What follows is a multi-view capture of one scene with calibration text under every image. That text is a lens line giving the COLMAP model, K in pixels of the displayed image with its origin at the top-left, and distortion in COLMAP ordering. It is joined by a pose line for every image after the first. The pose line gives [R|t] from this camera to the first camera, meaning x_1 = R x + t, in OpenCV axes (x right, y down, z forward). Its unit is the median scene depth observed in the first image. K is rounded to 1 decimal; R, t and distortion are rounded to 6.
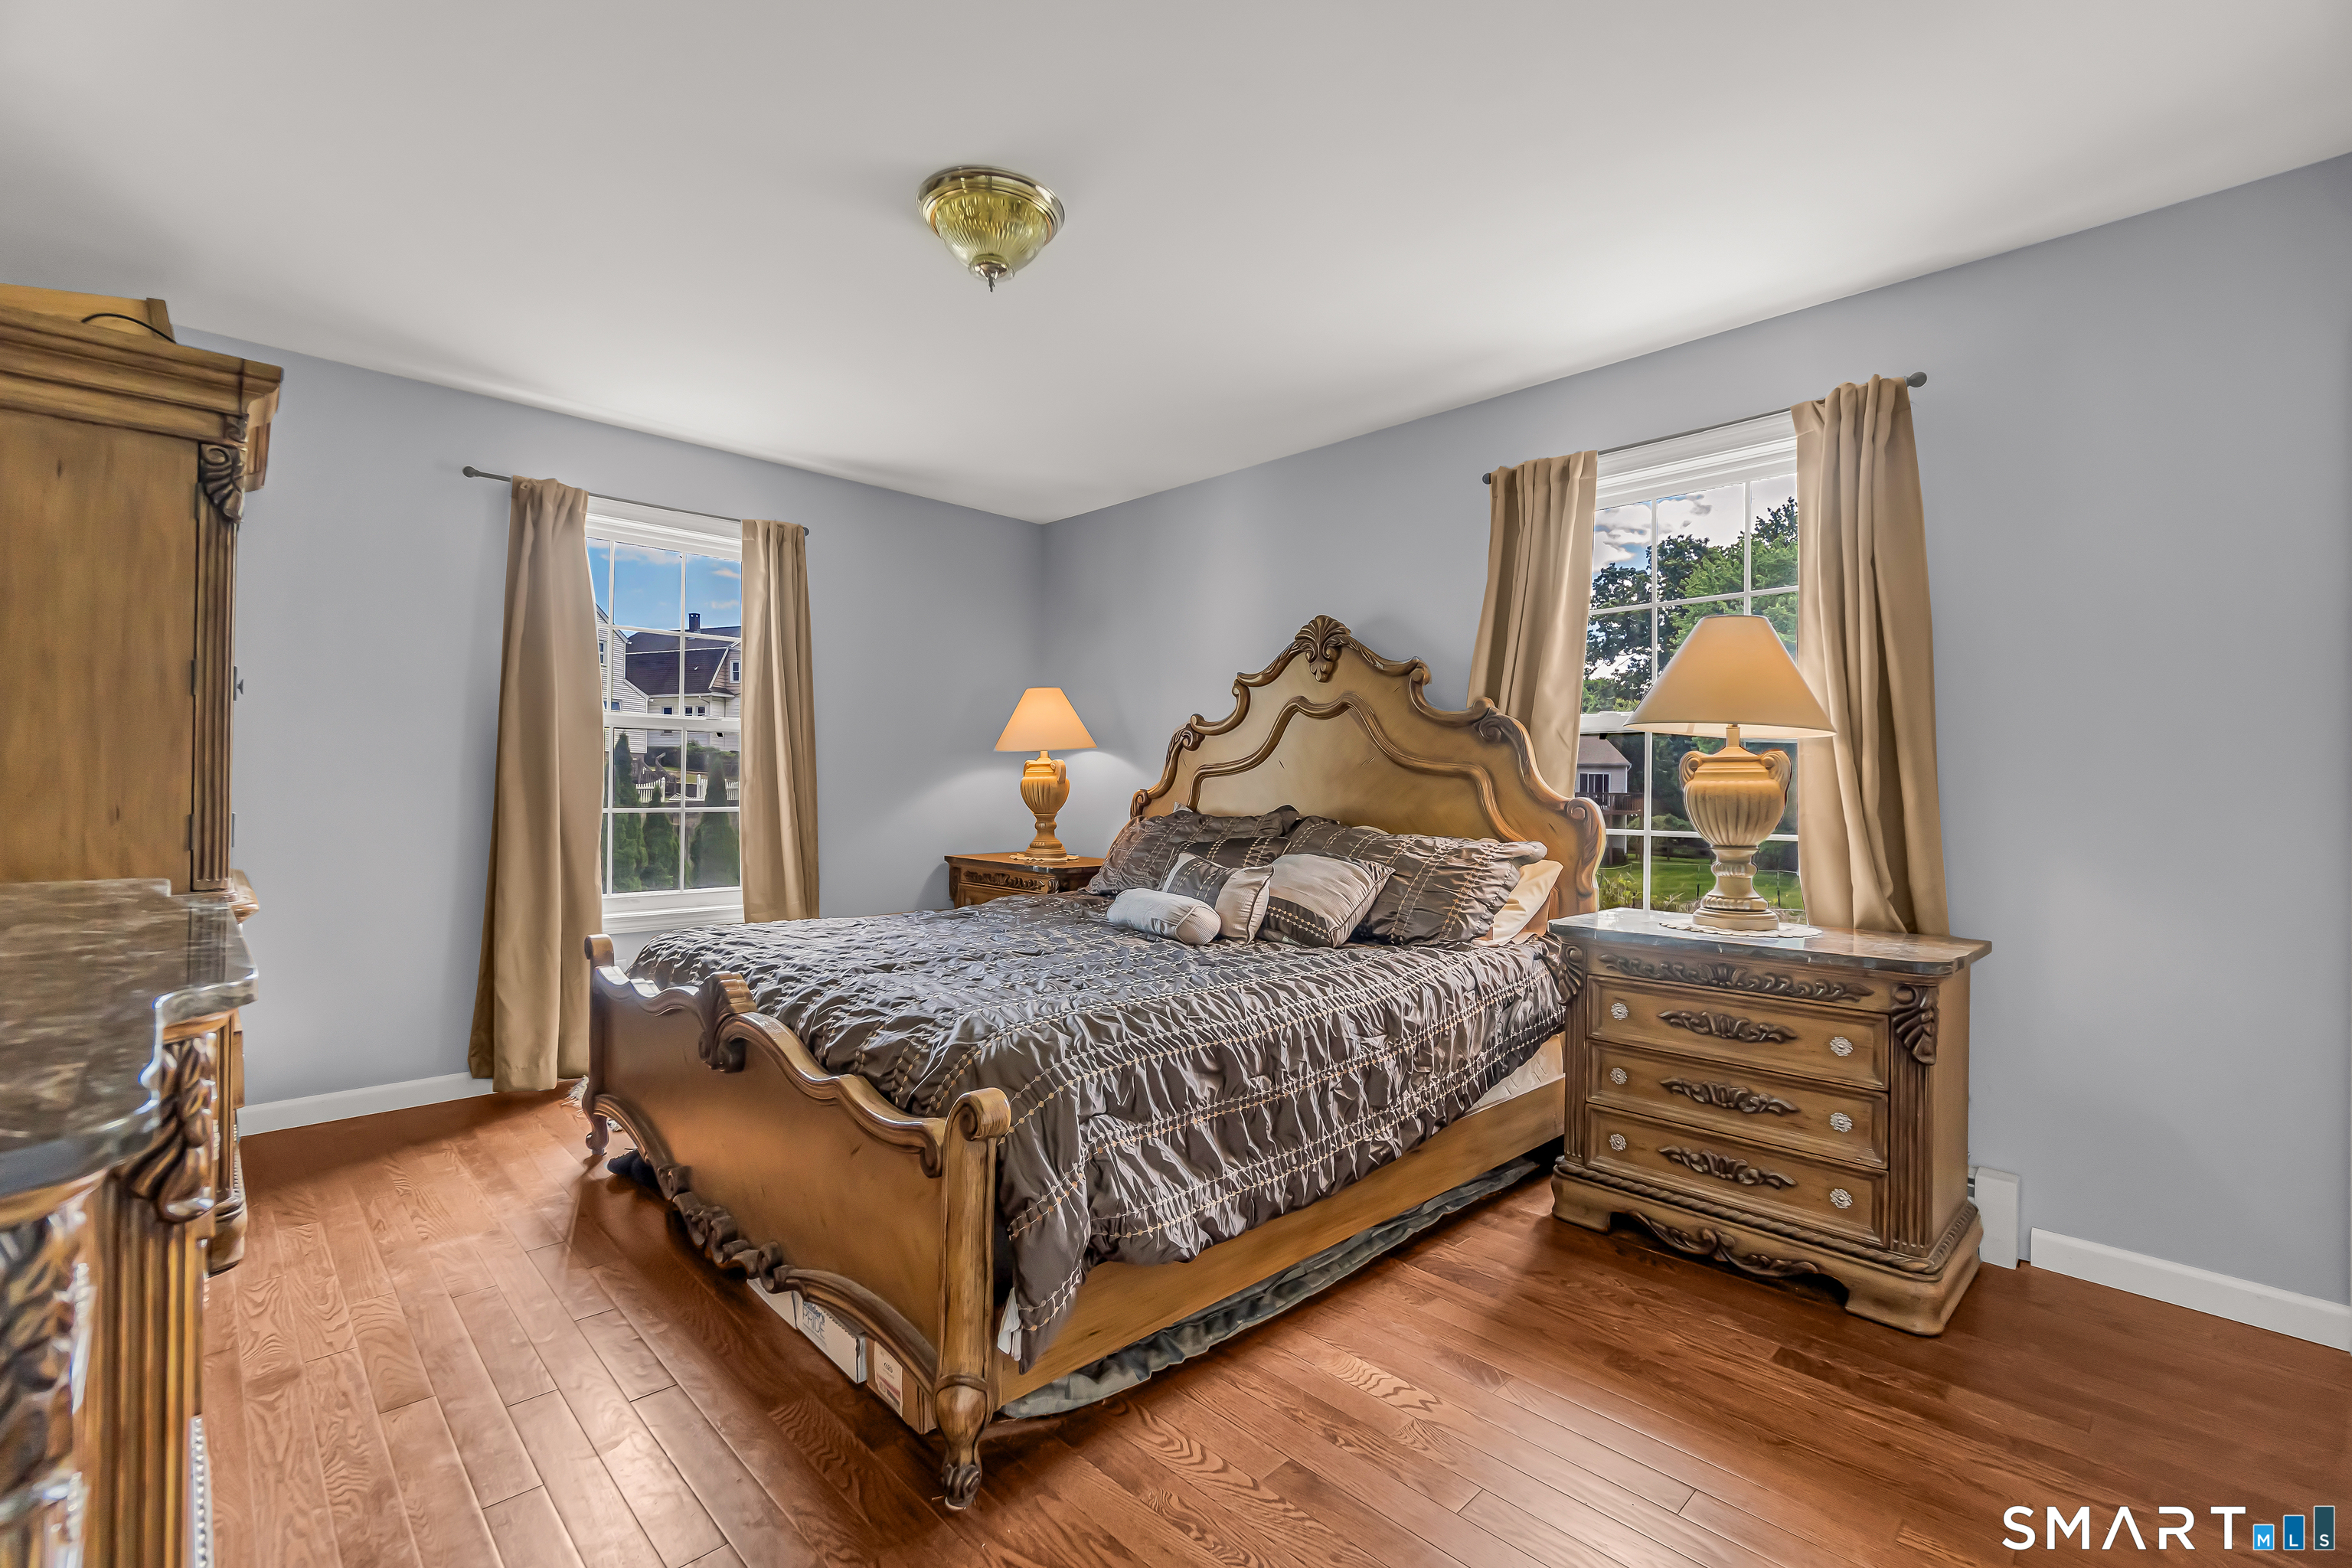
lens RADIAL K [[1025.5, 0, 1176.0], [0, 1025.5, 784.0], [0, 0, 1]] dist [-0.001772, -0.000611]
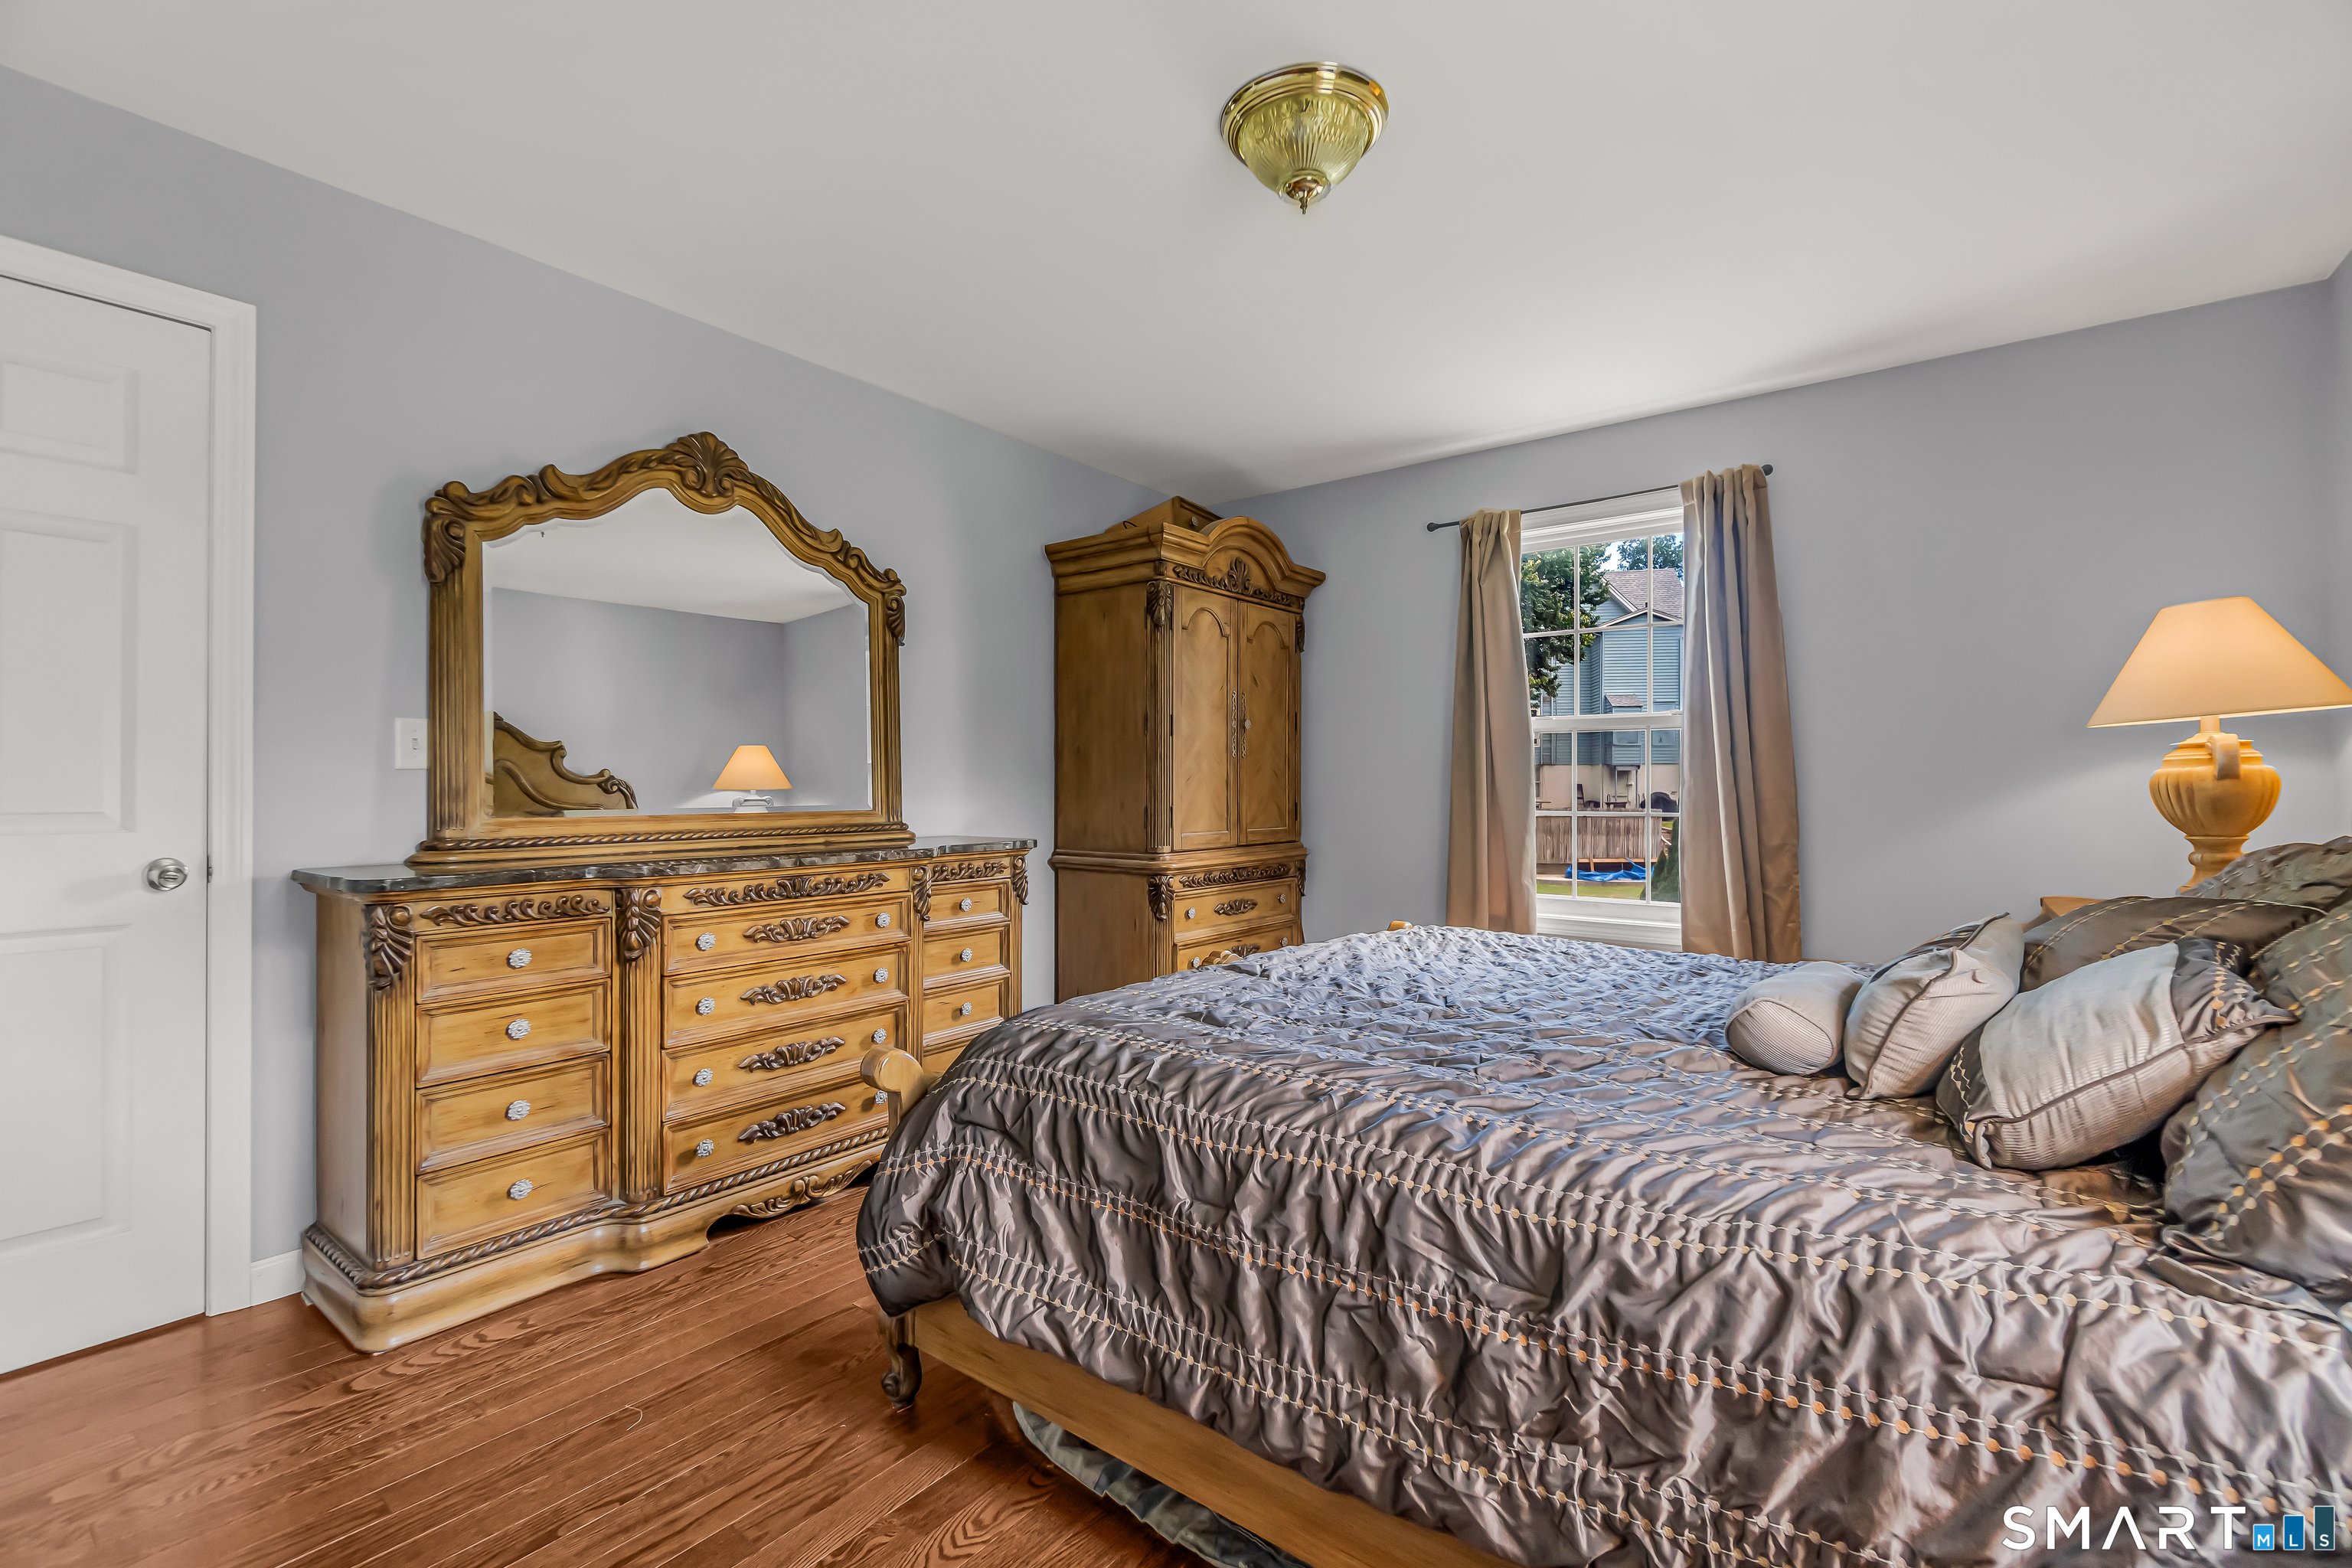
lens RADIAL K [[1025.5, 0, 1176.0], [0, 1025.5, 784.0], [0, 0, 1]] dist [-0.001772, -0.000611]
pose [[0.133564, -0.011827, -0.990970, 0.494231], [0.001107, 0.999930, -0.011785, 0.011032], [0.991040, 0.000477, 0.133568, 0.584197]]
